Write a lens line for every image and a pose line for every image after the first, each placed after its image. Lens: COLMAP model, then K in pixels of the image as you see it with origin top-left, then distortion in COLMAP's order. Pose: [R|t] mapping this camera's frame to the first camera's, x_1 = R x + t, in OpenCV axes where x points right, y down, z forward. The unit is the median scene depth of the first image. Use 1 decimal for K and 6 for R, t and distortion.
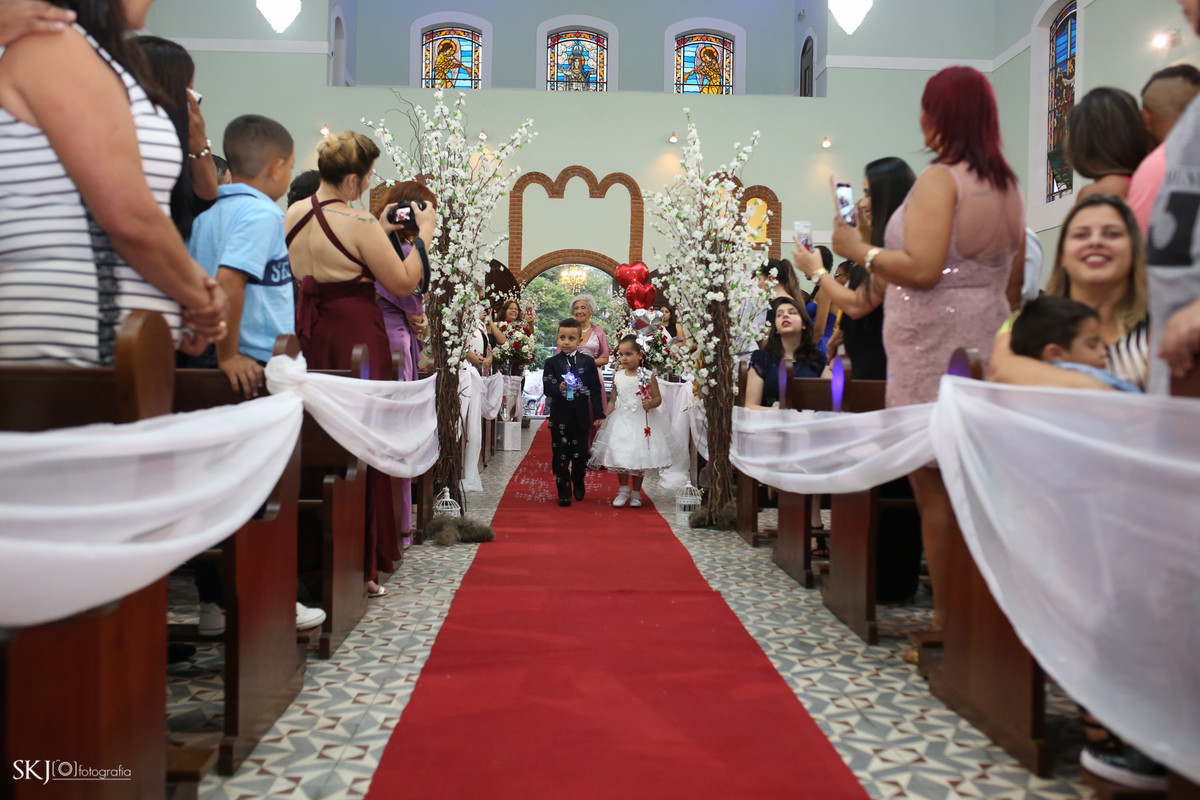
lens RADIAL K [[1149.1, 0, 600.0], [0, 1149.1, 400.0], [0, 0, 1]] dist [-0.072041, 0.008560]
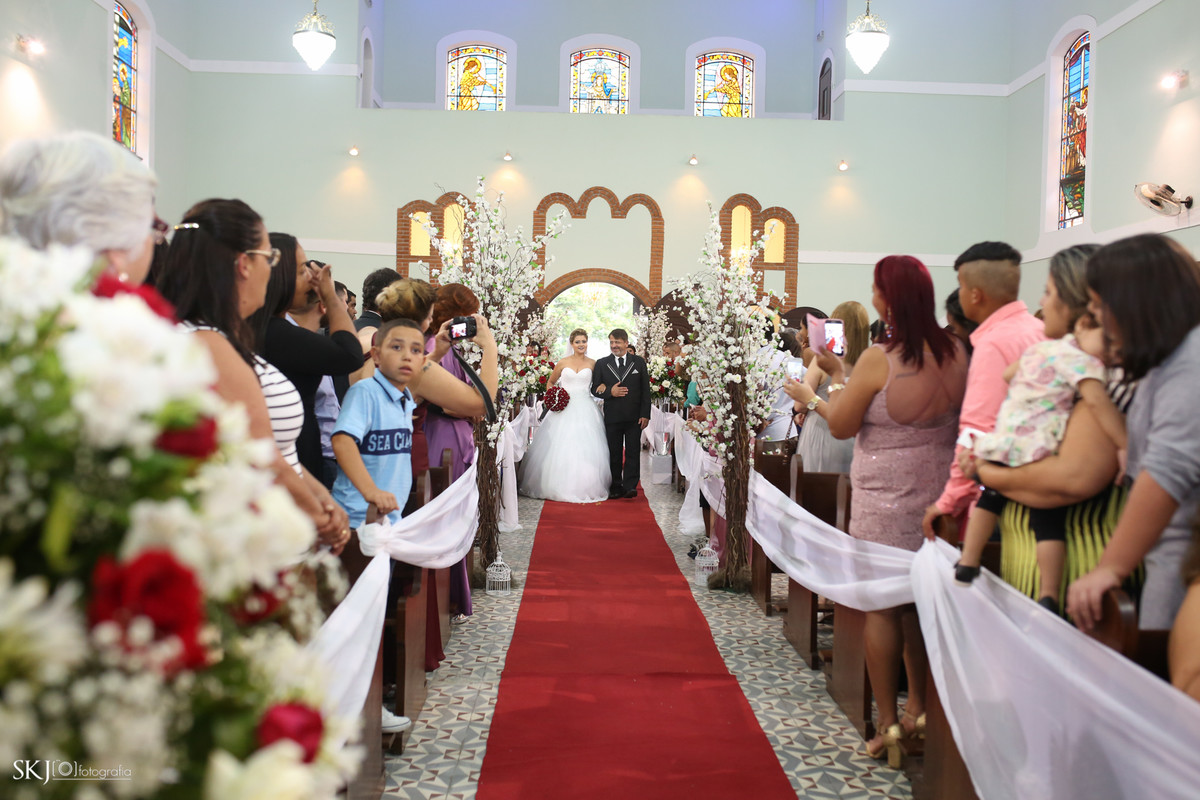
lens RADIAL K [[1149.1, 0, 600.0], [0, 1149.1, 400.0], [0, 0, 1]] dist [-0.072041, 0.008560]
pose [[0.999864, 0.008044, -0.014393, -0.009976], [-0.007890, 0.999911, 0.010739, -0.078819], [0.014478, -0.010624, 0.999839, -0.085660]]
